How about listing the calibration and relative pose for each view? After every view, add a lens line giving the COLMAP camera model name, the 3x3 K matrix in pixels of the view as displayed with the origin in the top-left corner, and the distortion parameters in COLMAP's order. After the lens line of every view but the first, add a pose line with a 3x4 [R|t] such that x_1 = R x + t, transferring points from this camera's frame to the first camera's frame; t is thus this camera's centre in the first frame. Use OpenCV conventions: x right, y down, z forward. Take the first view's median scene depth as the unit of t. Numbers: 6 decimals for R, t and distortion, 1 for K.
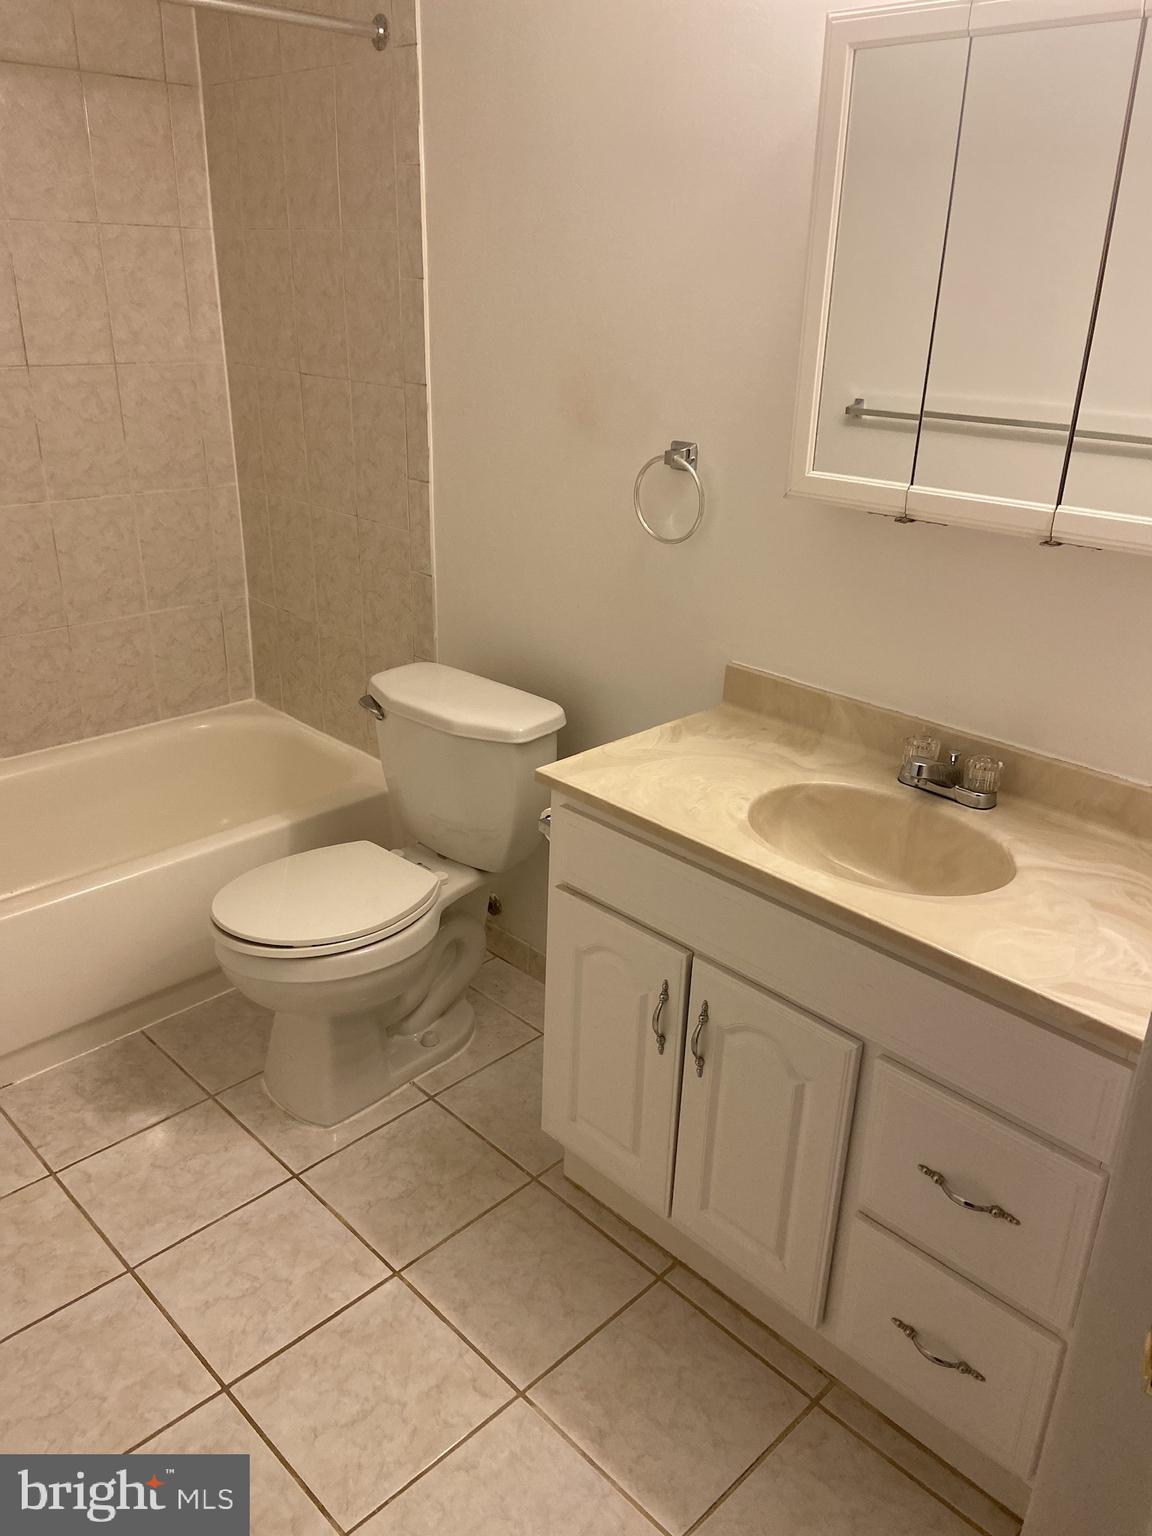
lens RADIAL K [[1149.9, 0, 581.3], [0, 1149.9, 779.8], [0, 0, 1]] dist [0.135921, -0.177270]
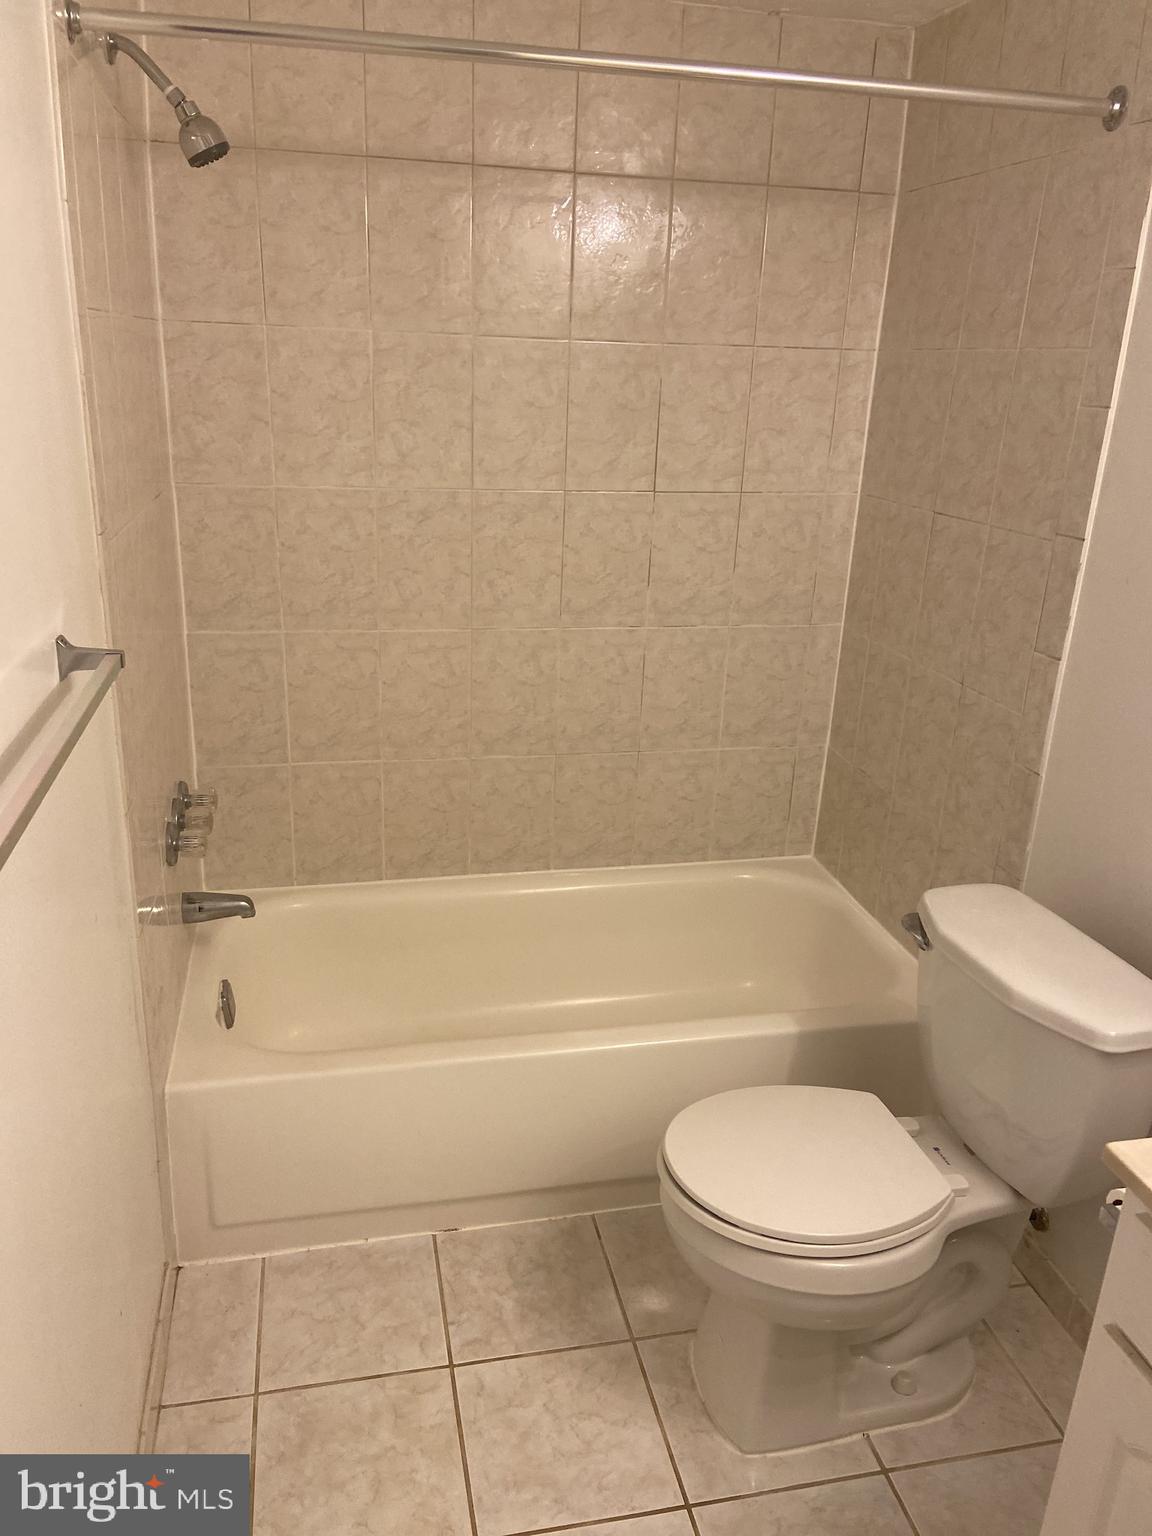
lens RADIAL K [[1149.9, 0, 581.3], [0, 1149.9, 779.8], [0, 0, 1]] dist [0.135921, -0.177270]
pose [[0.846834, 0.182162, -0.499688, 0.002148], [-0.223416, 0.974442, -0.023395, -0.084512], [0.482656, 0.131450, 0.865889, 0.175404]]
